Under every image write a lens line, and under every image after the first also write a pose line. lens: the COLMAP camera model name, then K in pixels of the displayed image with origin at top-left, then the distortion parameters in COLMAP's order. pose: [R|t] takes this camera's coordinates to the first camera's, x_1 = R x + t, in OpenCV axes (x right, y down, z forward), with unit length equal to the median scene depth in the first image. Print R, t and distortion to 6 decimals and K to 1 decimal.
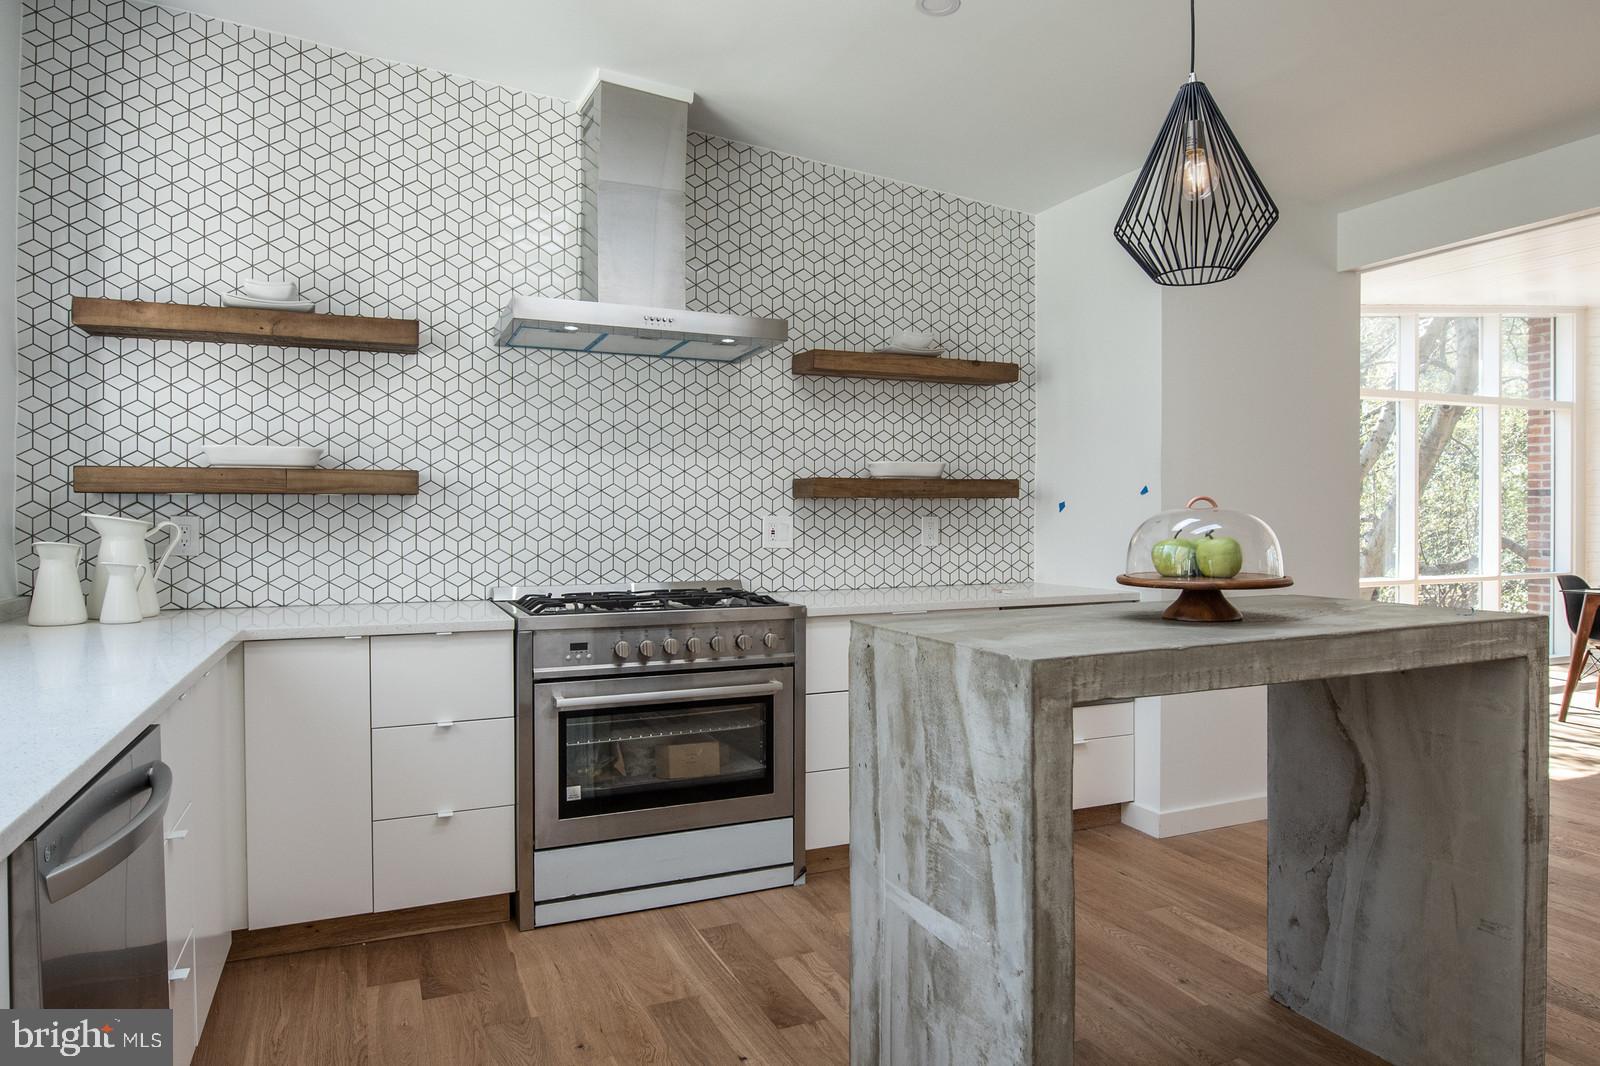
lens RADIAL K [[986.7, 0, 765.7], [0, 986.7, 534.0], [0, 0, 1]] dist [-0.001626, -0.063400]
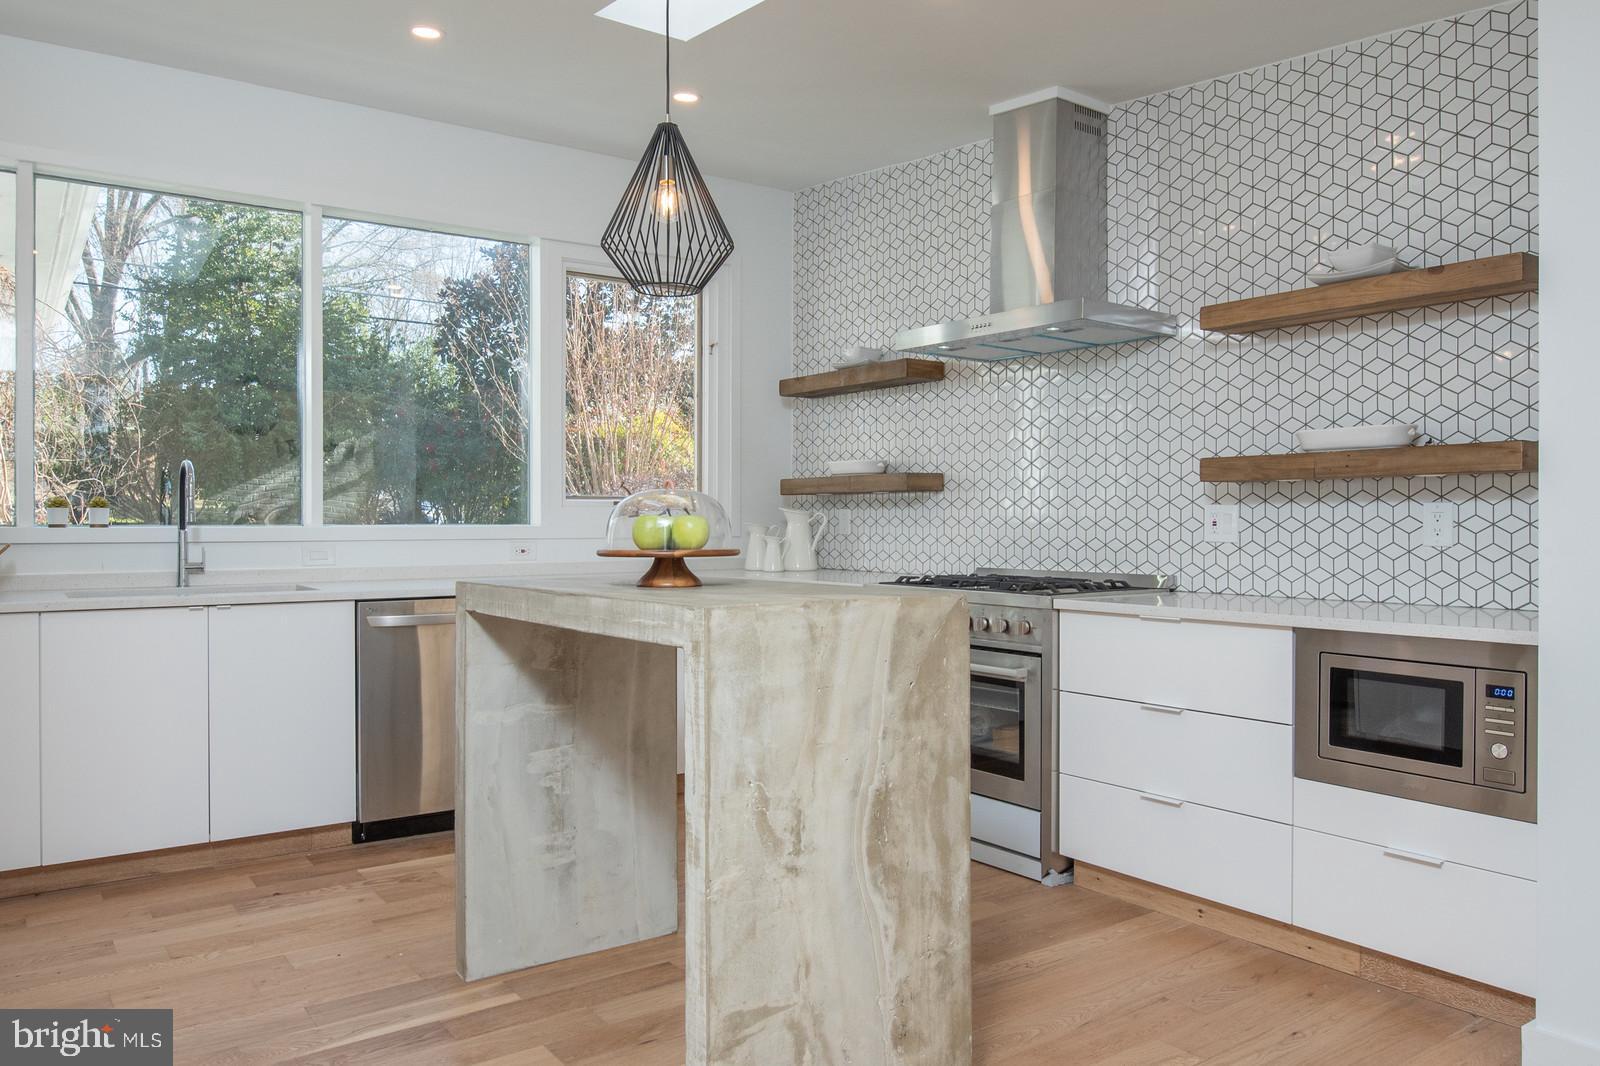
lens RADIAL K [[1130.7, 0, 800.0], [0, 1130.7, 533.0], [0, 0, 1]] dist [-0.003183, -0.000754]
pose [[0.232999, 0.010909, -0.972416, 1.051562], [-0.018837, 0.999800, 0.006703, 0.007976], [0.972294, 0.016755, 0.233158, 0.499892]]
